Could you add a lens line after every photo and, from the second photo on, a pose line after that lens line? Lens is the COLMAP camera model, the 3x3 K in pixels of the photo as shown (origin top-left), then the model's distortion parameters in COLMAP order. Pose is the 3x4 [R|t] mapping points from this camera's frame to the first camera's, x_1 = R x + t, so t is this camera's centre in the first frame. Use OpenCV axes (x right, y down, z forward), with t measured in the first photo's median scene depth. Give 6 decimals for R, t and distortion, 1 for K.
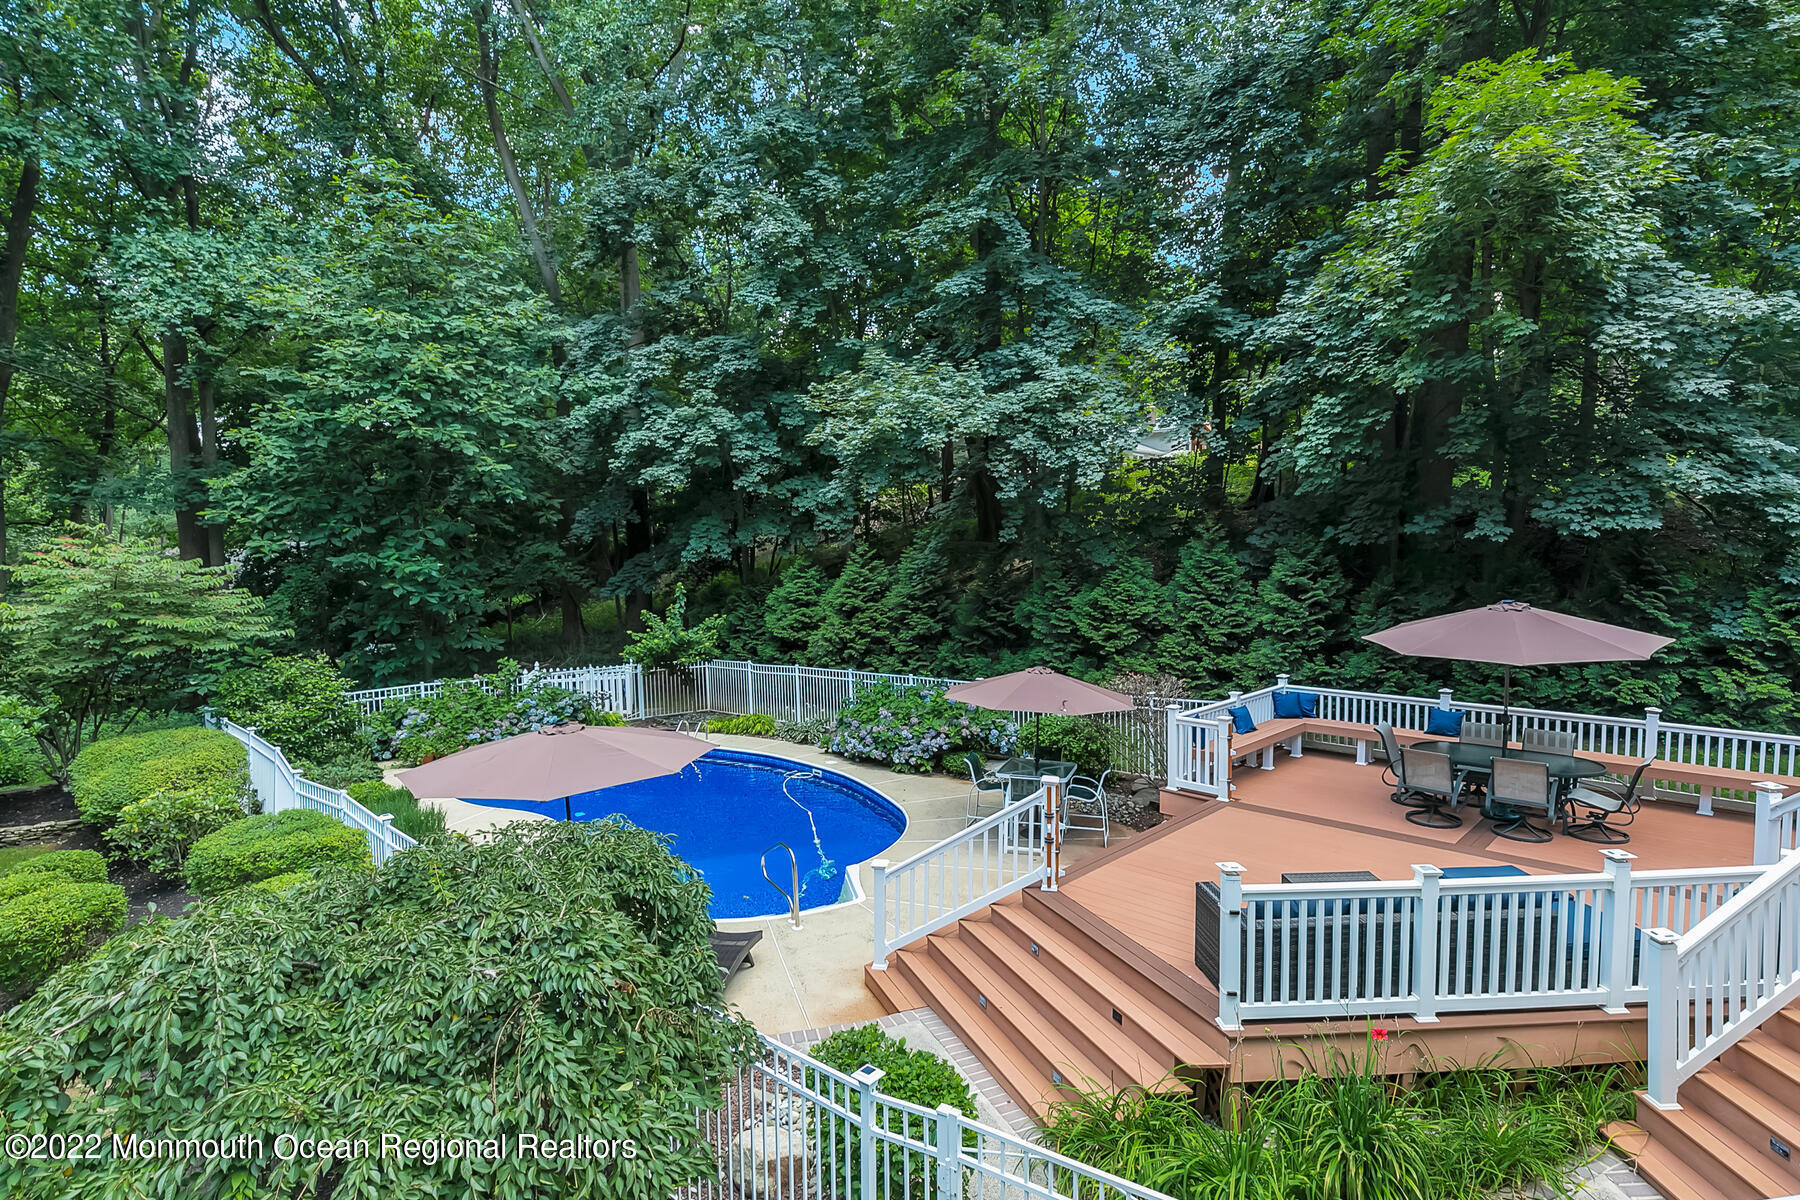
lens RADIAL K [[958.3, 0, 900.0], [0, 958.3, 600.0], [0, 0, 1]] dist [0.025971, 0.000456]
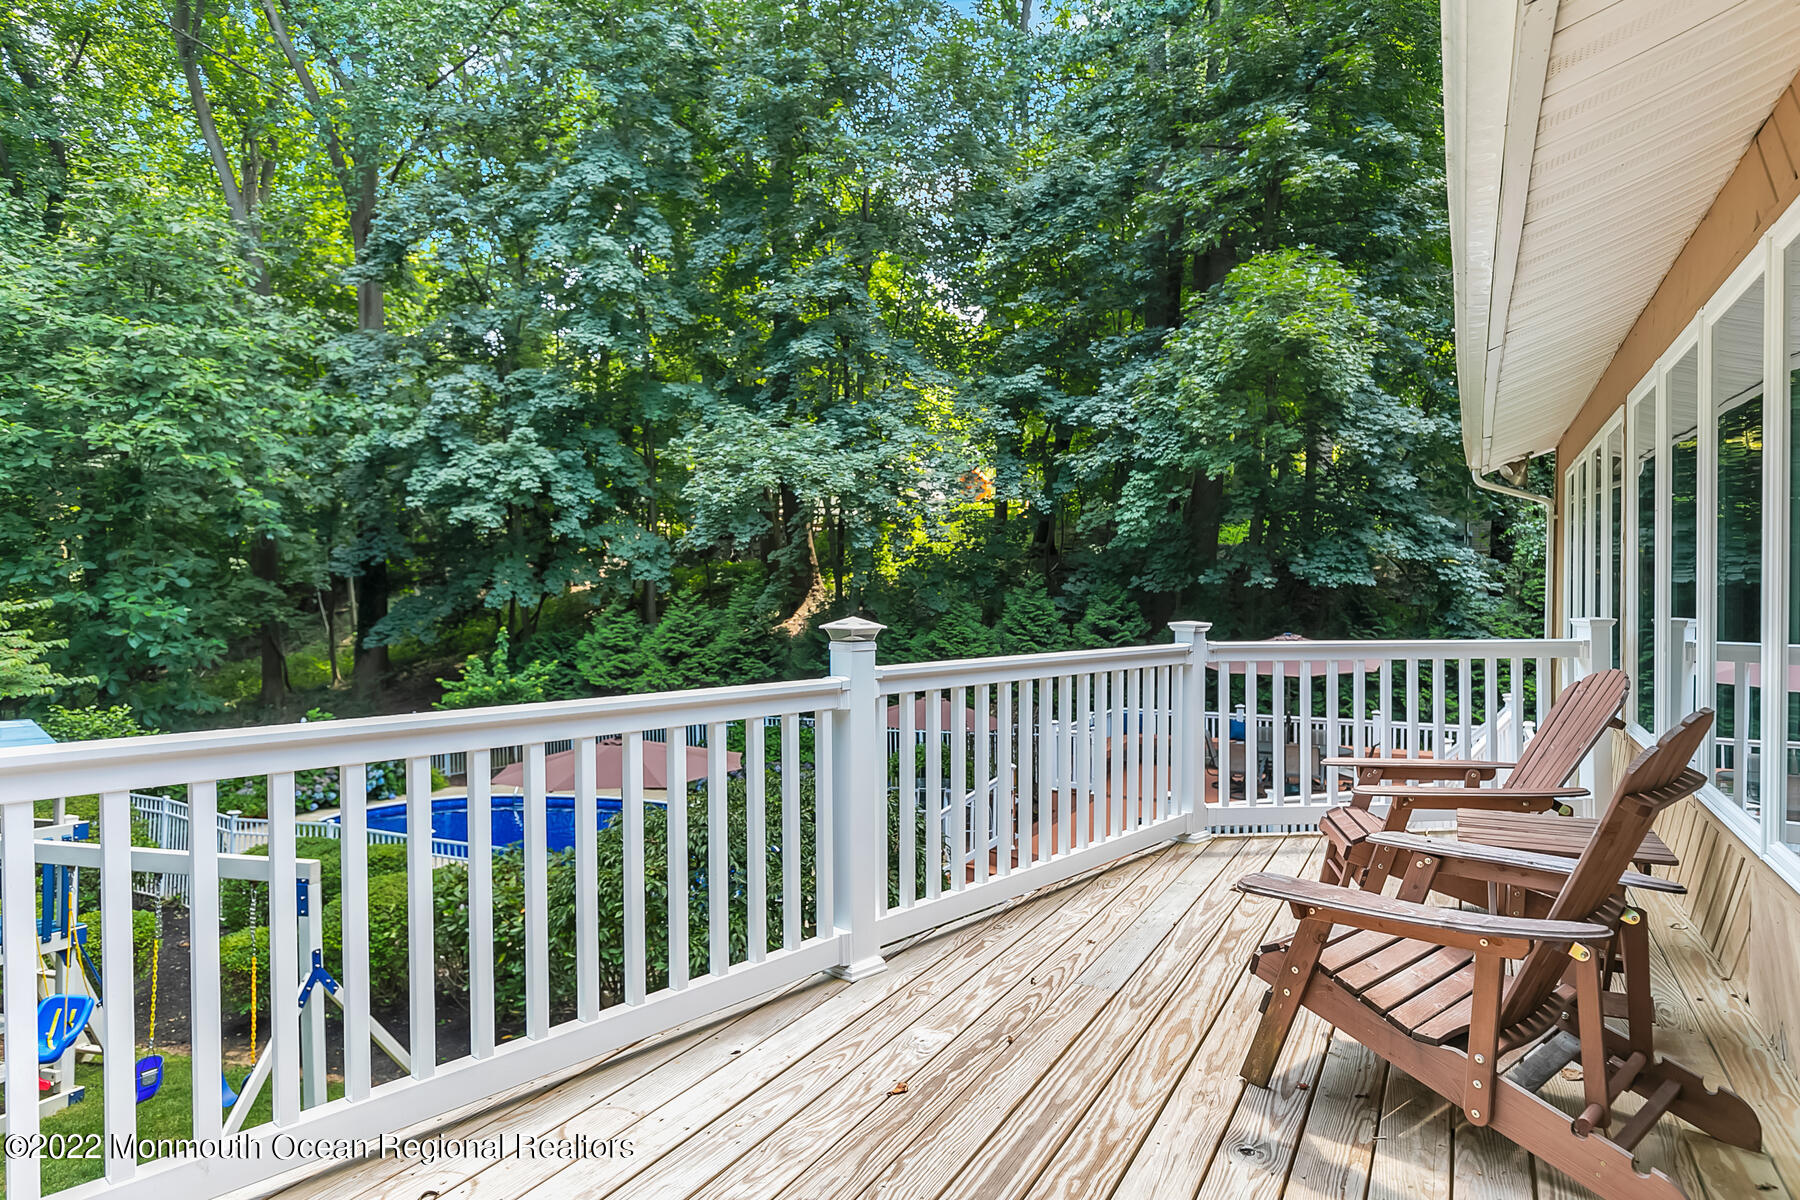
lens RADIAL K [[1080.5, 0, 898.9], [0, 1080.5, 640.8], [0, 0, 1]] dist [-0.001292, 0.121001]
pose [[0.965024, -0.004995, 0.262114, -0.137451], [0.008245, 0.999902, -0.011303, 0.010821], [-0.262031, 0.013069, 0.964971, -0.153831]]
